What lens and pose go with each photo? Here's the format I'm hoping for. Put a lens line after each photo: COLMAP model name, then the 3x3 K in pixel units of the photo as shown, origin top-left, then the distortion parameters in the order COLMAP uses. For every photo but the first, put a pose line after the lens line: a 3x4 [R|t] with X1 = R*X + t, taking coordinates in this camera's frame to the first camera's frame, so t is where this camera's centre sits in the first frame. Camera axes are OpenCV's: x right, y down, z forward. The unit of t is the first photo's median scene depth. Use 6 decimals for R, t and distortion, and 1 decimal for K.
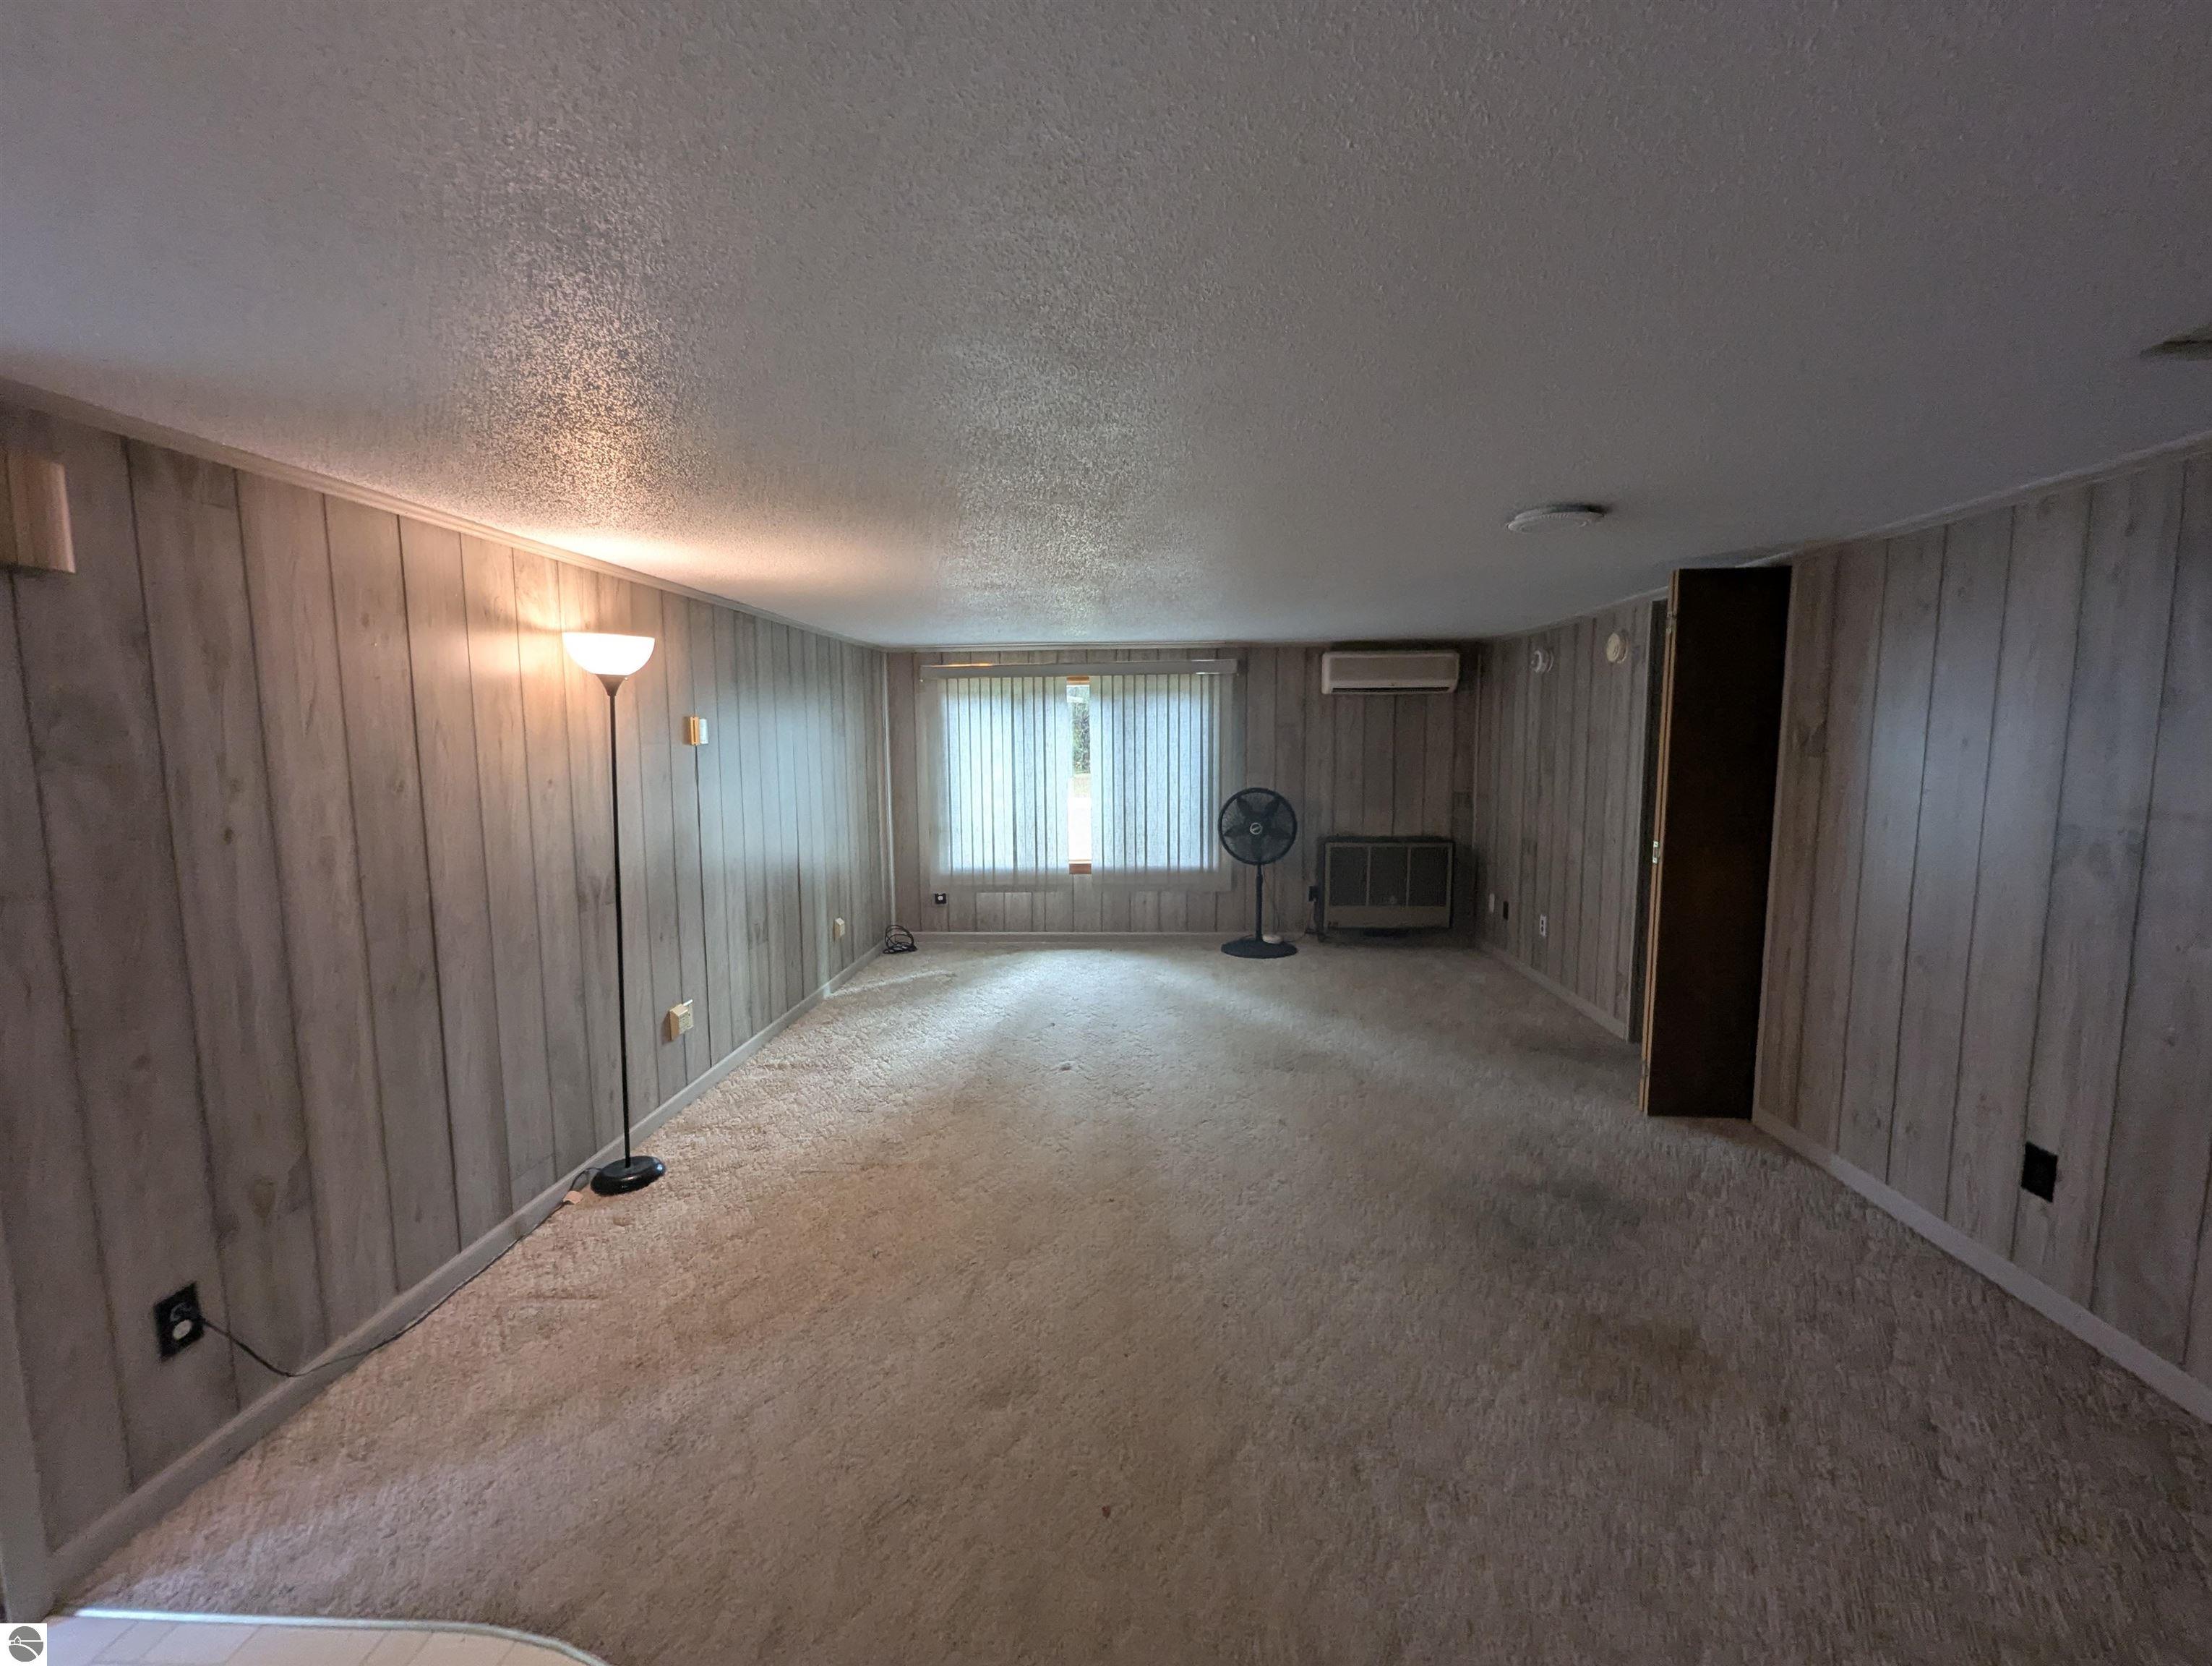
lens RADIAL K [[916.4, 0, 1106.5], [0, 916.4, 836.7], [0, 0, 1]] dist [-0.001621, -0.000598]
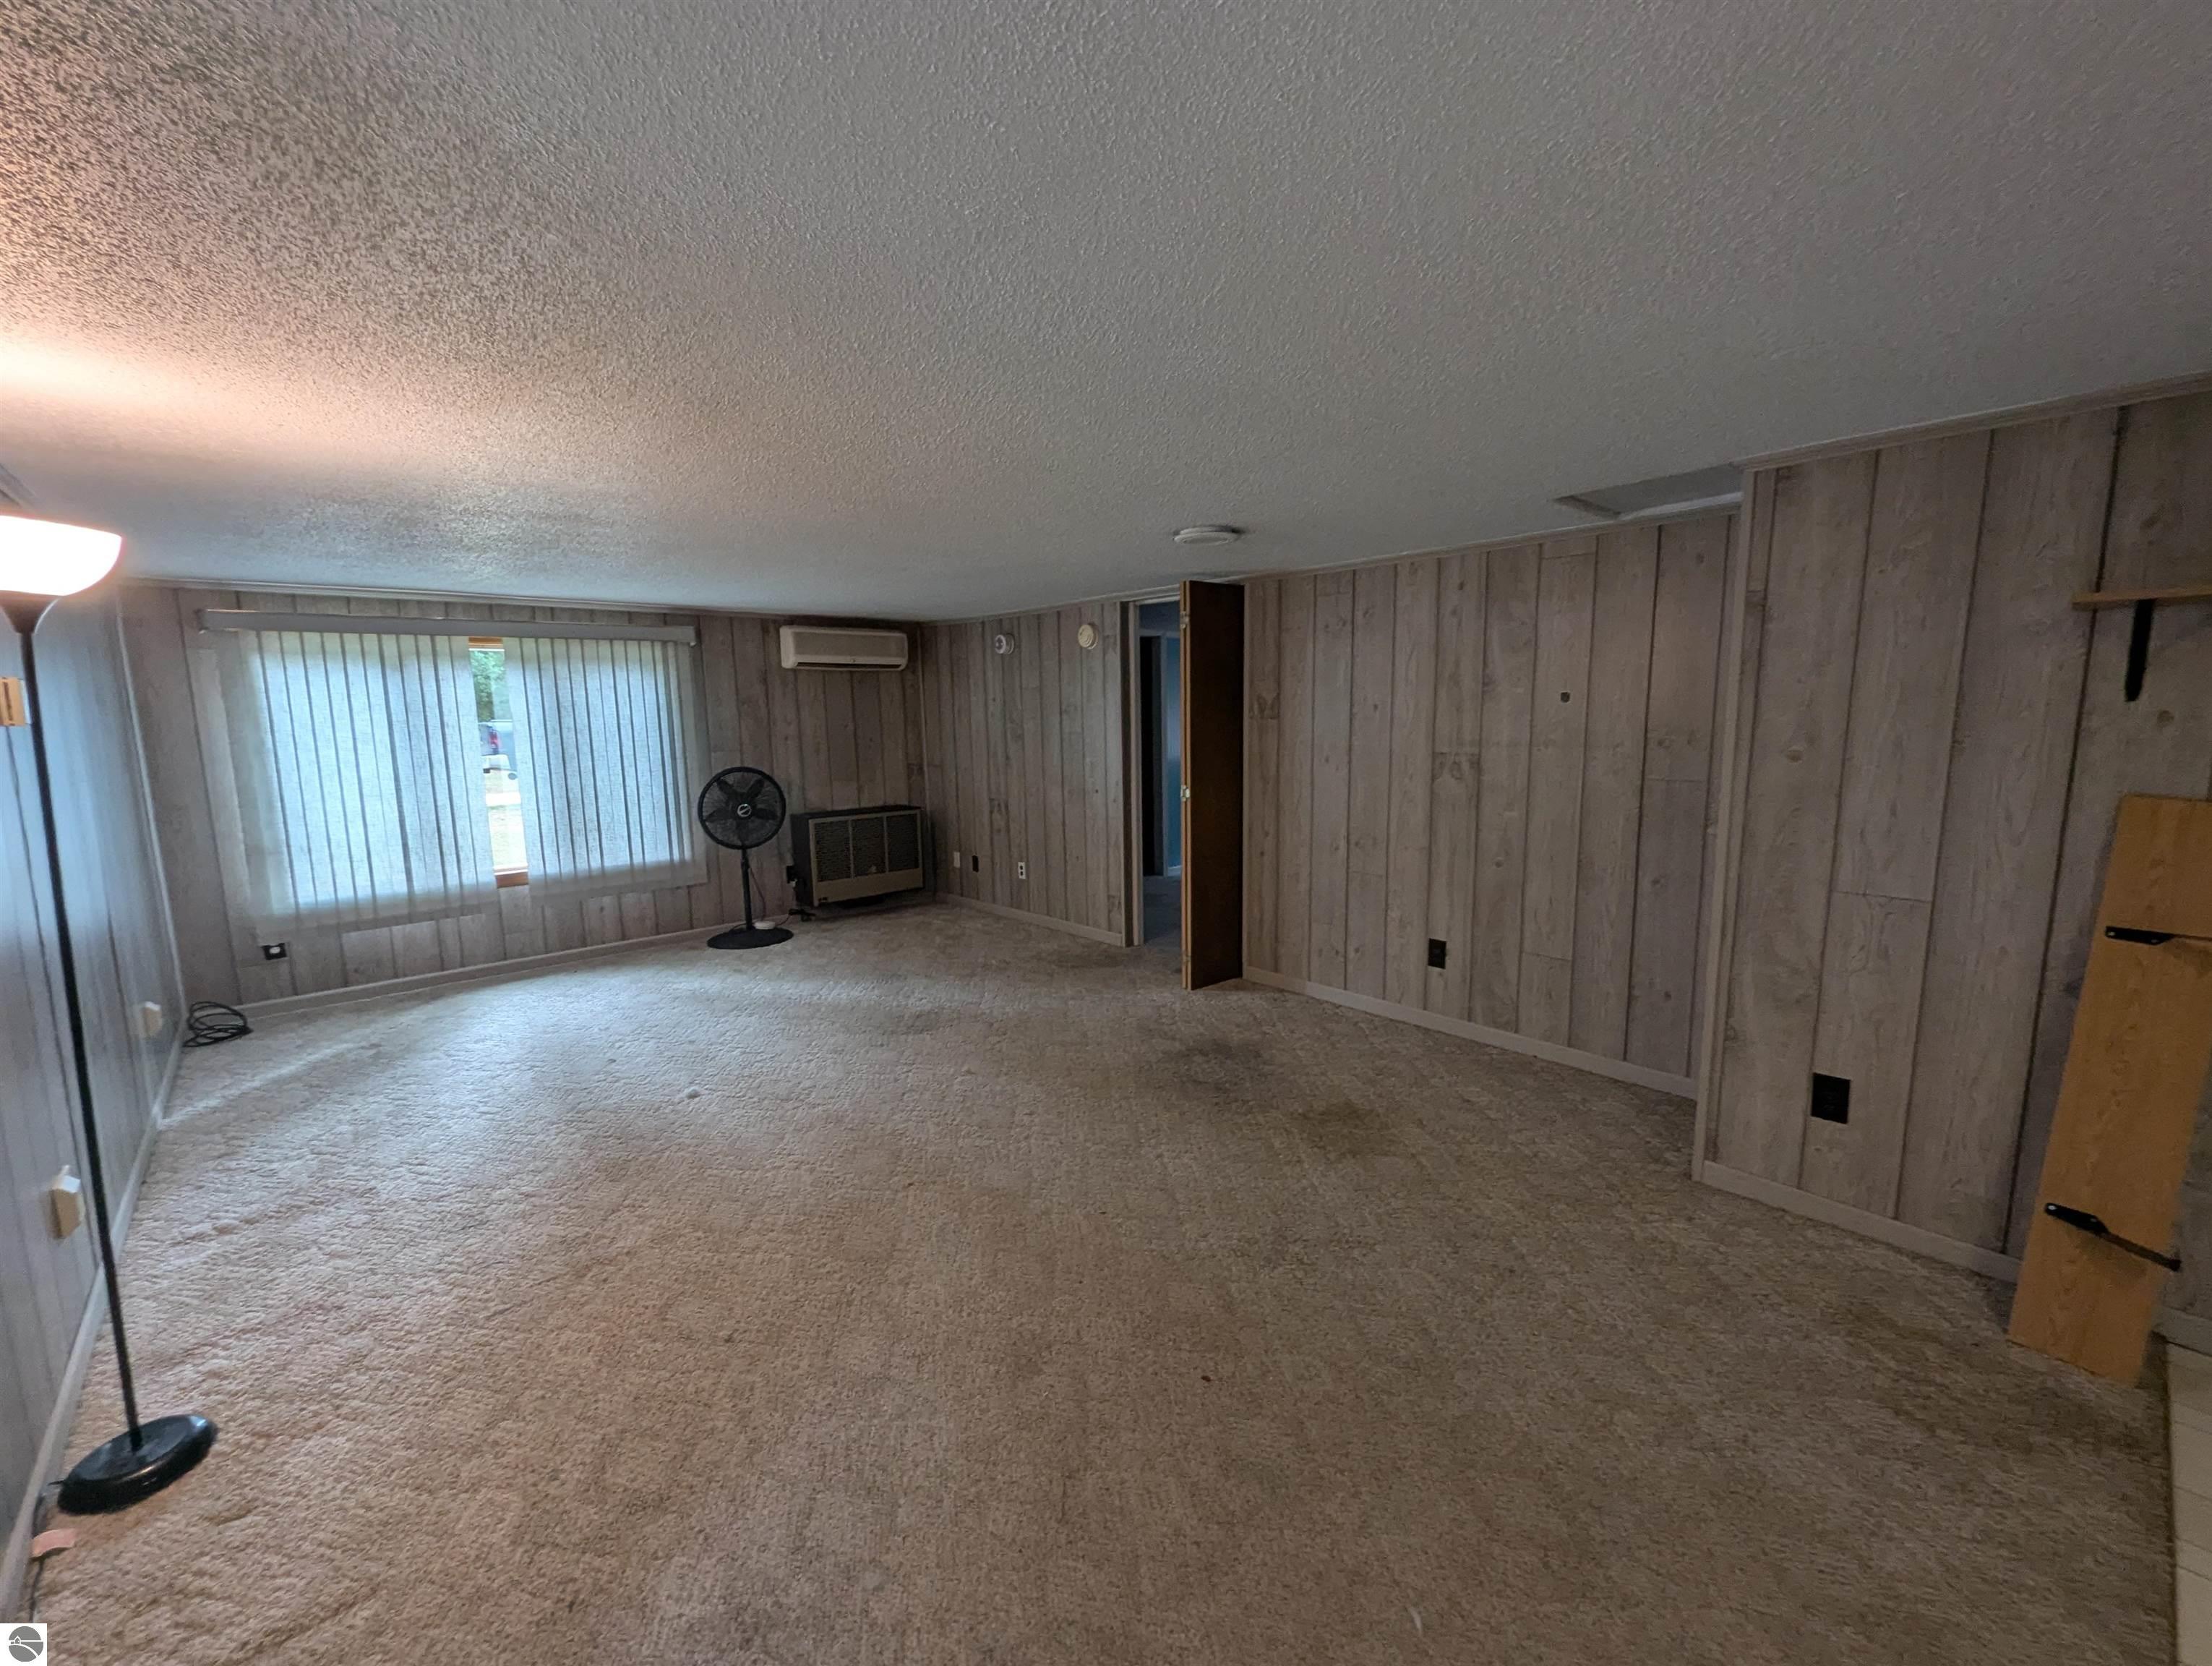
lens RADIAL K [[916.4, 0, 1106.5], [0, 916.4, 836.7], [0, 0, 1]] dist [-0.001621, -0.000598]
pose [[0.705460, -0.101246, 0.701480, -0.236404], [0.087018, 0.994629, 0.056046, -0.002494], [-0.703387, 0.021503, 0.710482, 0.075816]]
